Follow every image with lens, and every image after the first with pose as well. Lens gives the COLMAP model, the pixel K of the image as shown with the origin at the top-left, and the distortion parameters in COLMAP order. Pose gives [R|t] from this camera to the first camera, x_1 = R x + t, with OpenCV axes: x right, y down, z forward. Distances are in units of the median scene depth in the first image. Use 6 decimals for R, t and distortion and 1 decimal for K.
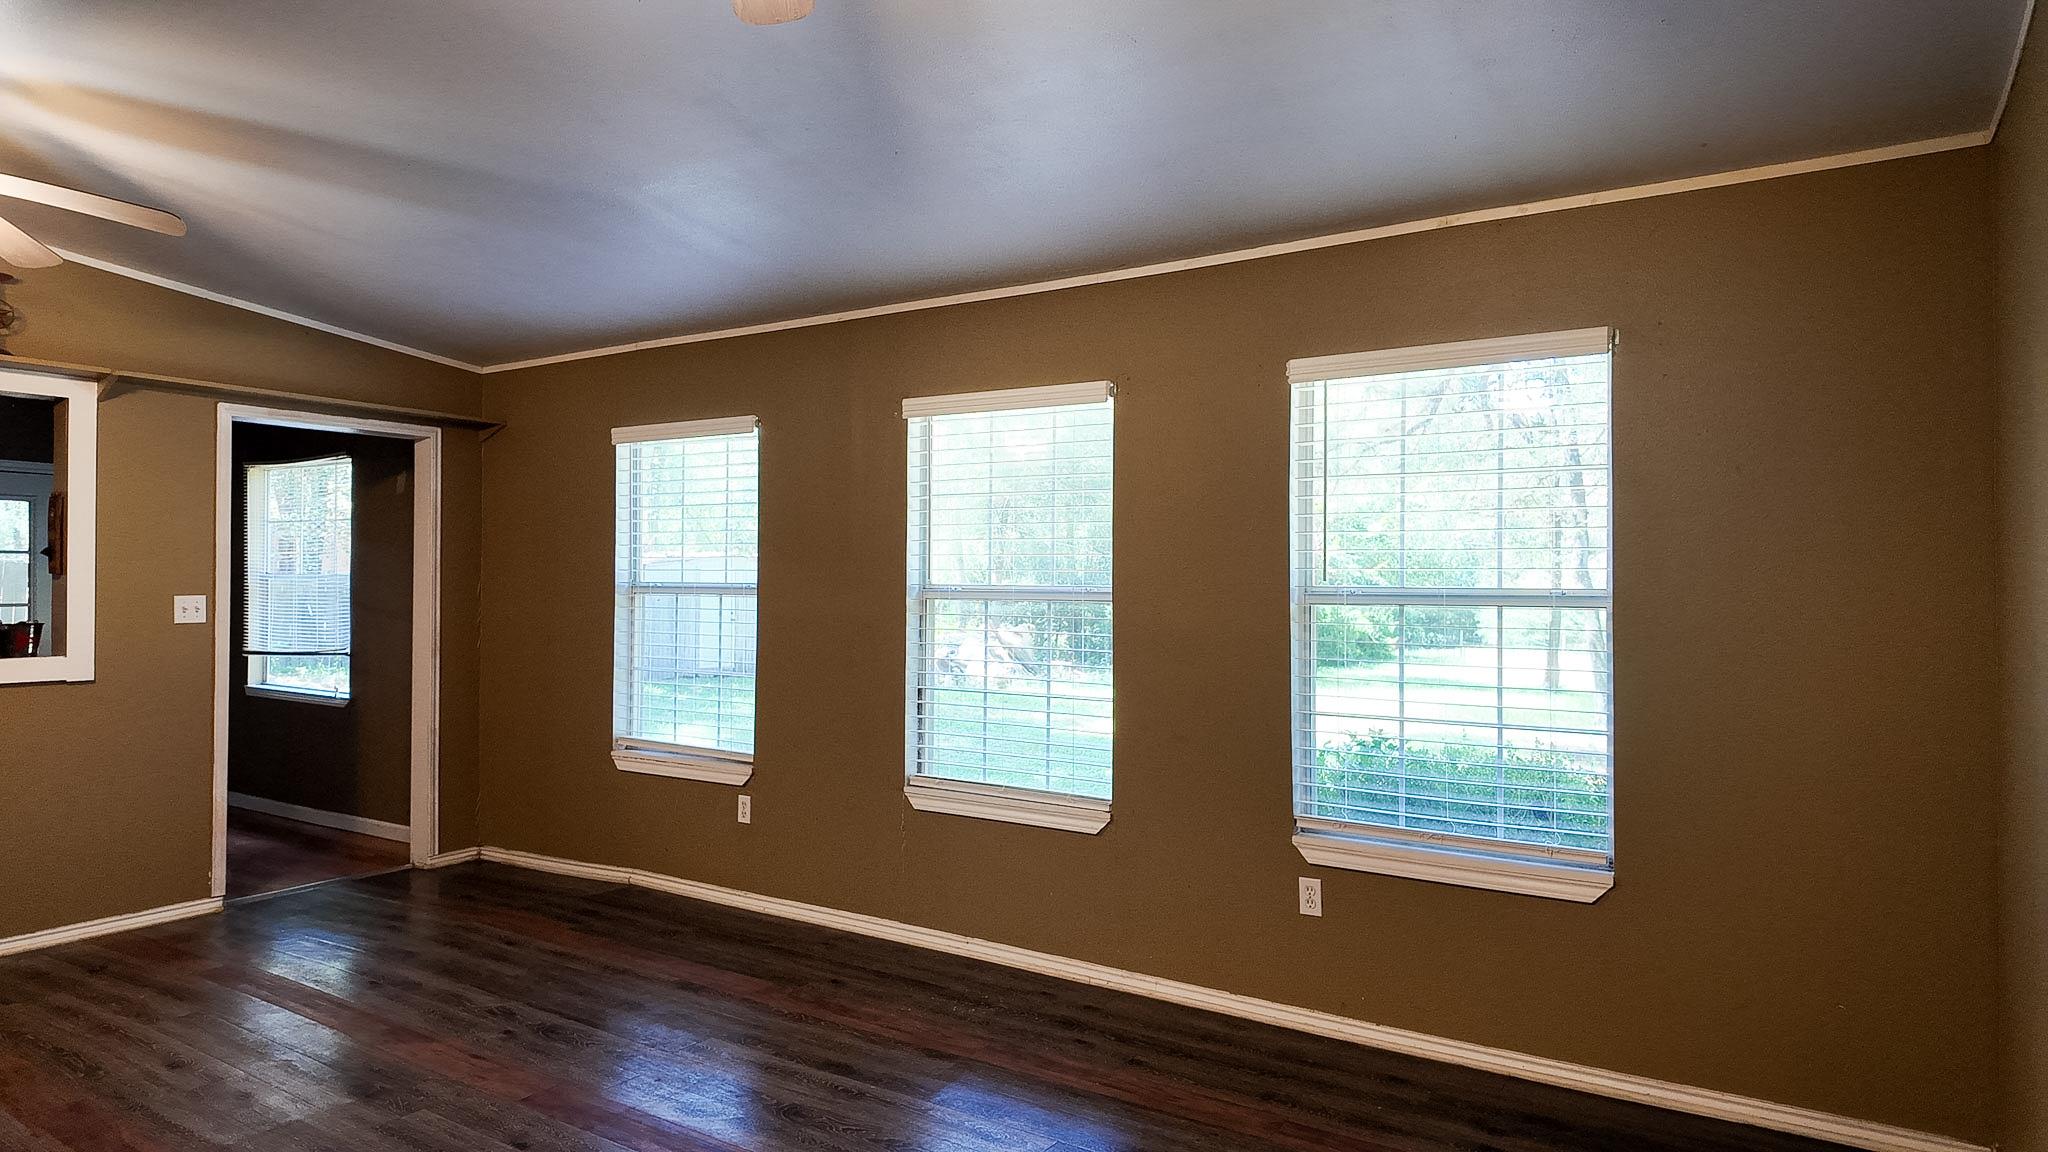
lens RADIAL K [[1185.7, 0, 1015.4], [0, 1185.7, 579.1], [0, 0, 1]] dist [0.011971, -0.018253]
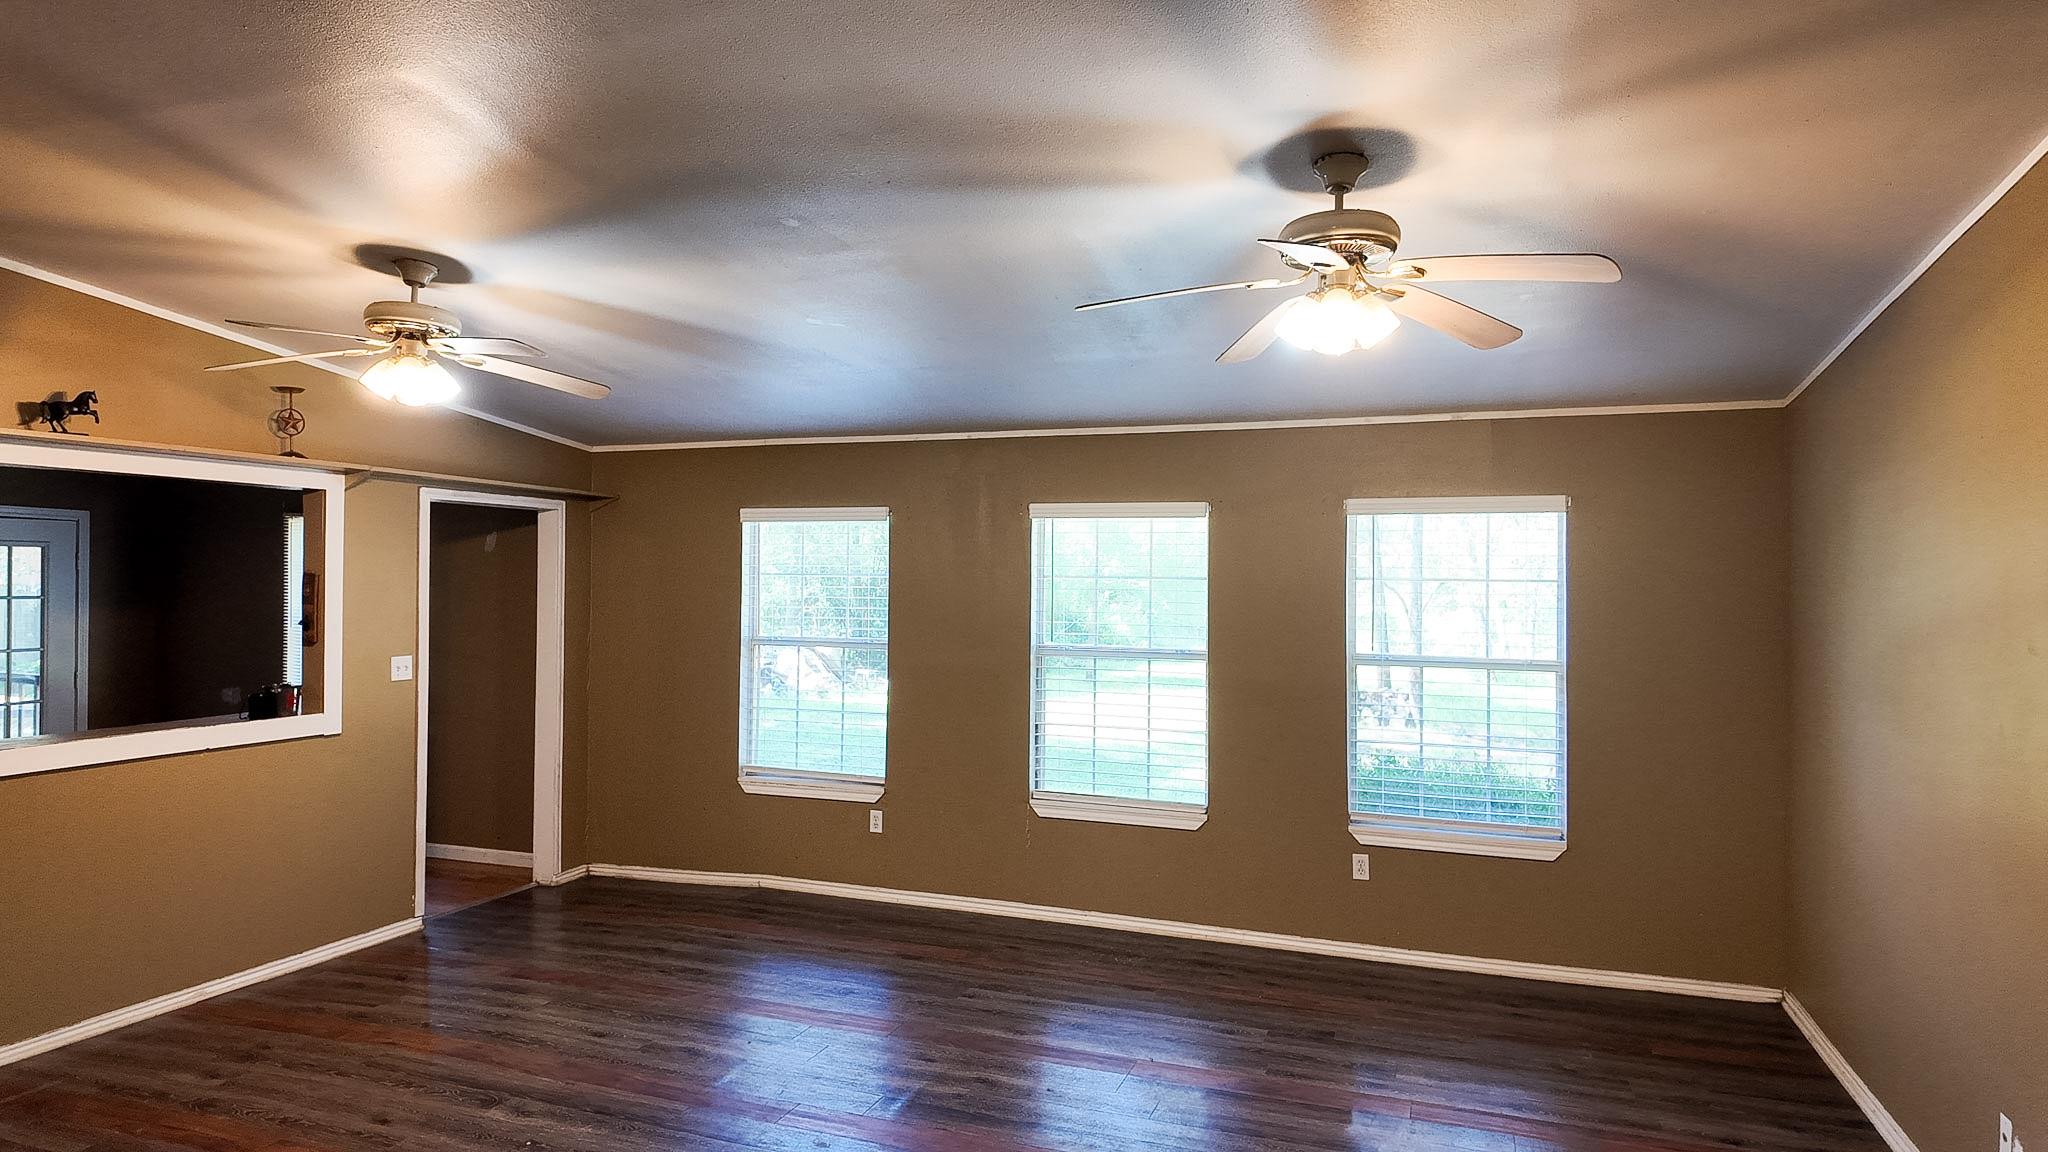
lens RADIAL K [[1185.7, 0, 1006.0], [0, 1185.7, 573.5], [0, 0, 1]] dist [0.011971, -0.018253]
pose [[0.977659, 0.005370, 0.210126, -0.390305], [-0.004542, 0.999980, -0.004426, -0.068139], [-0.210146, 0.003373, 0.977664, -0.271145]]
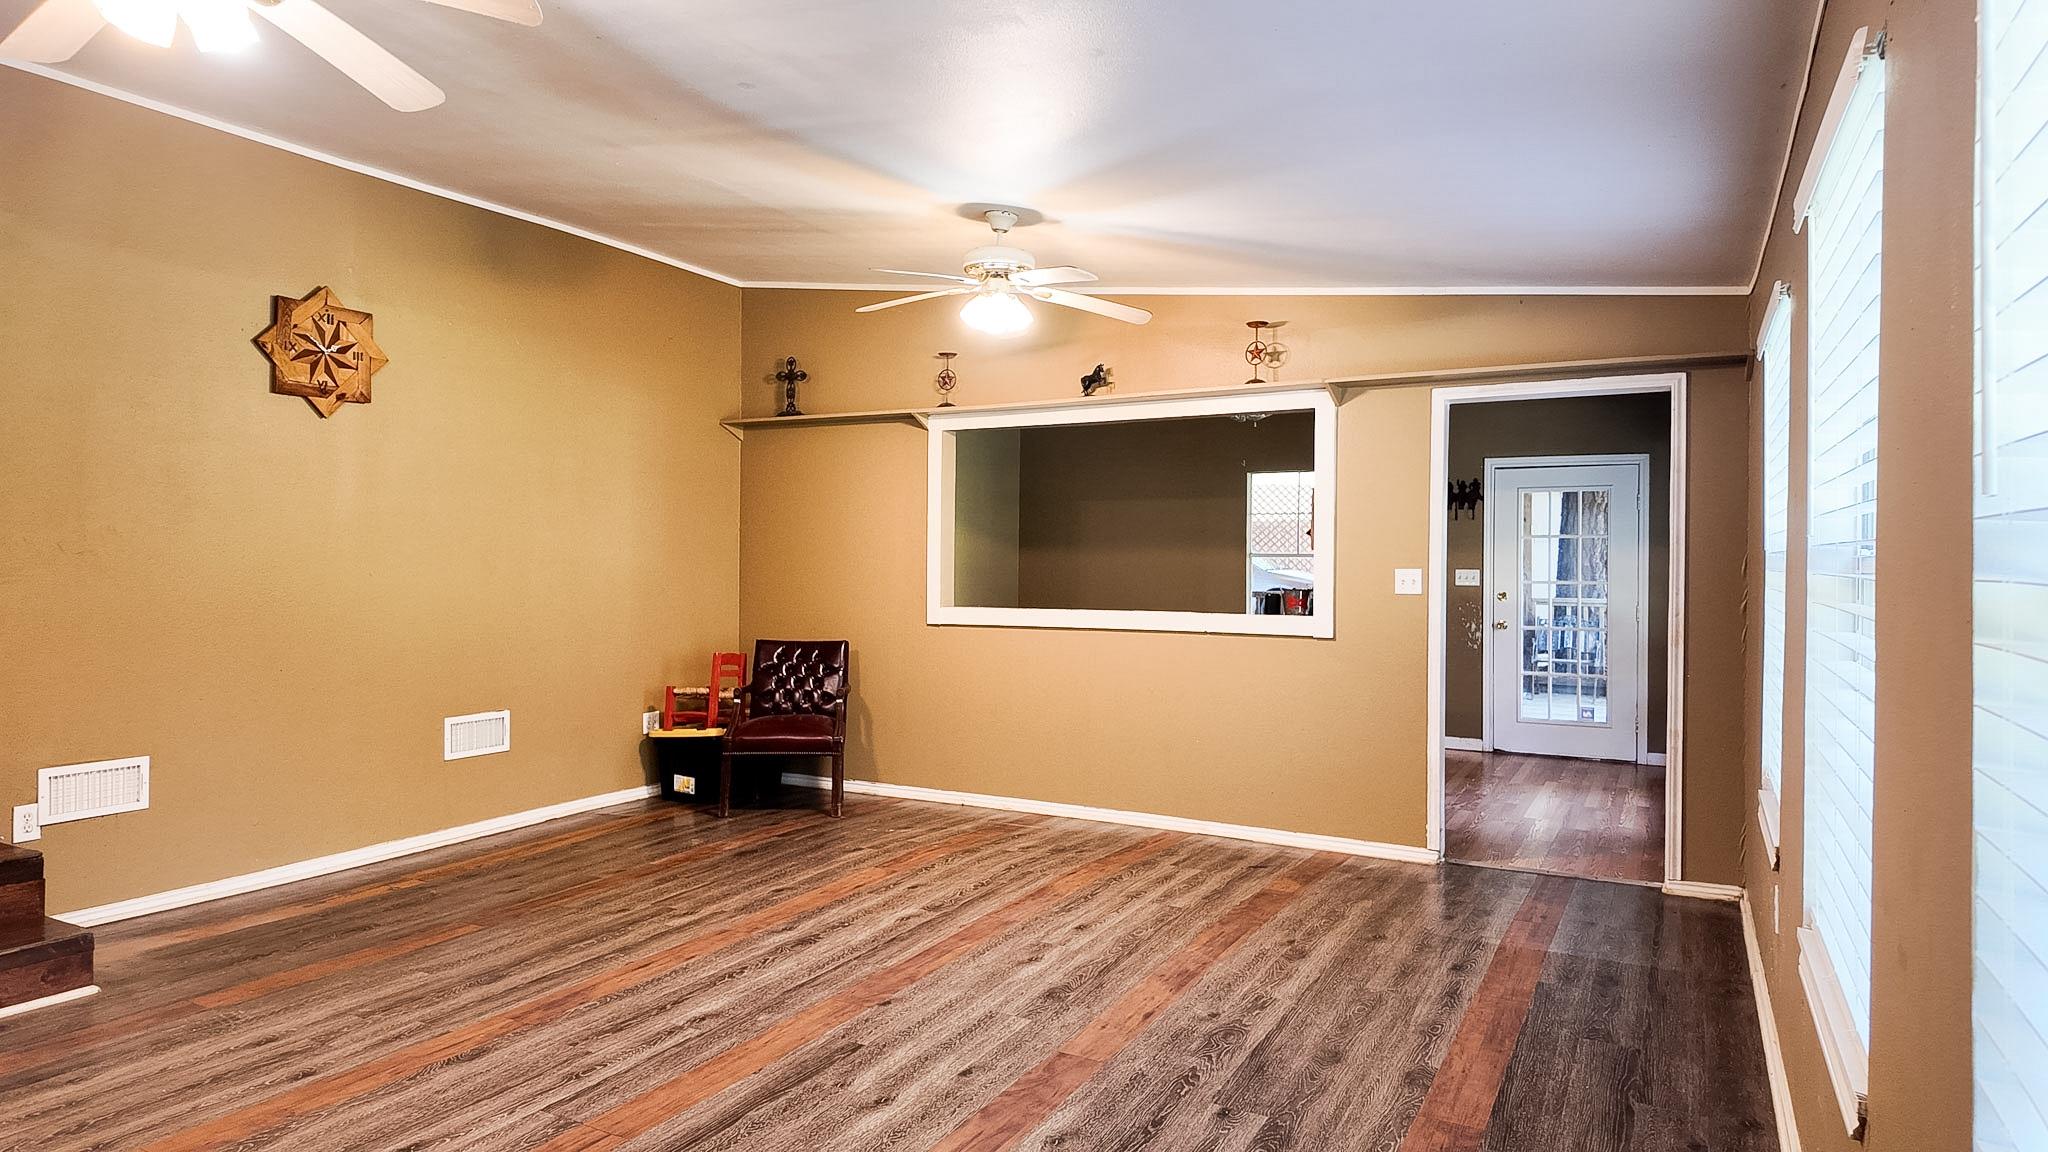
lens RADIAL K [[1185.7, 0, 1018.6], [0, 1185.7, 557.1], [0, 0, 1]] dist [0.011971, -0.018253]
pose [[0.057262, -0.003587, -0.998353, 0.421430], [0.009558, 0.999950, -0.003045, 0.004100], [0.998313, -0.009368, 0.057293, 0.612470]]
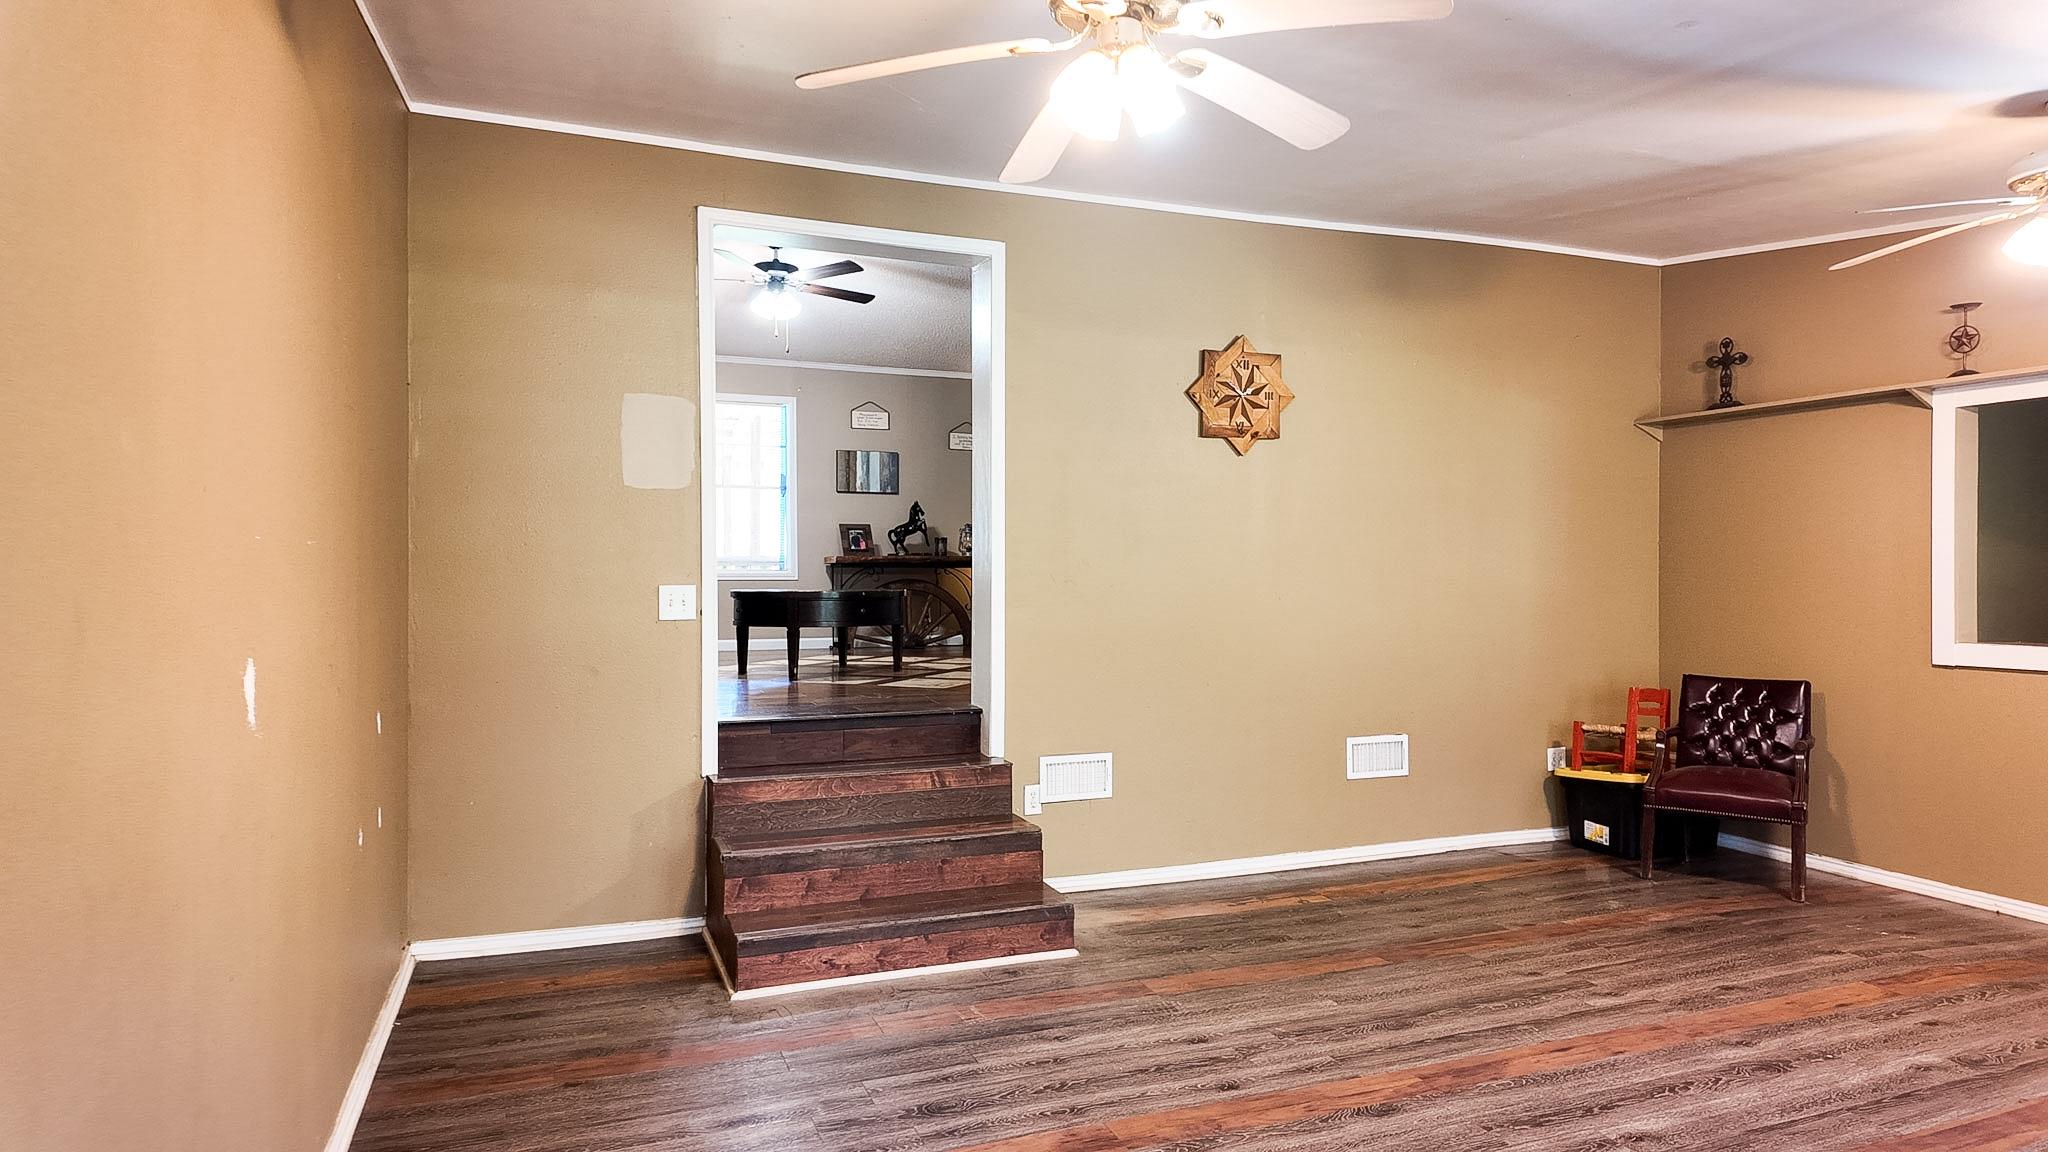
lens RADIAL K [[1185.7, 0, 1010.6], [0, 1185.7, 592.2], [0, 0, 1]] dist [0.011971, -0.018253]
pose [[-0.616061, 0.015389, -0.787548, 0.363867], [0.015323, 0.999854, 0.007551, -0.012146], [0.787550, -0.007415, -0.616207, 0.581801]]
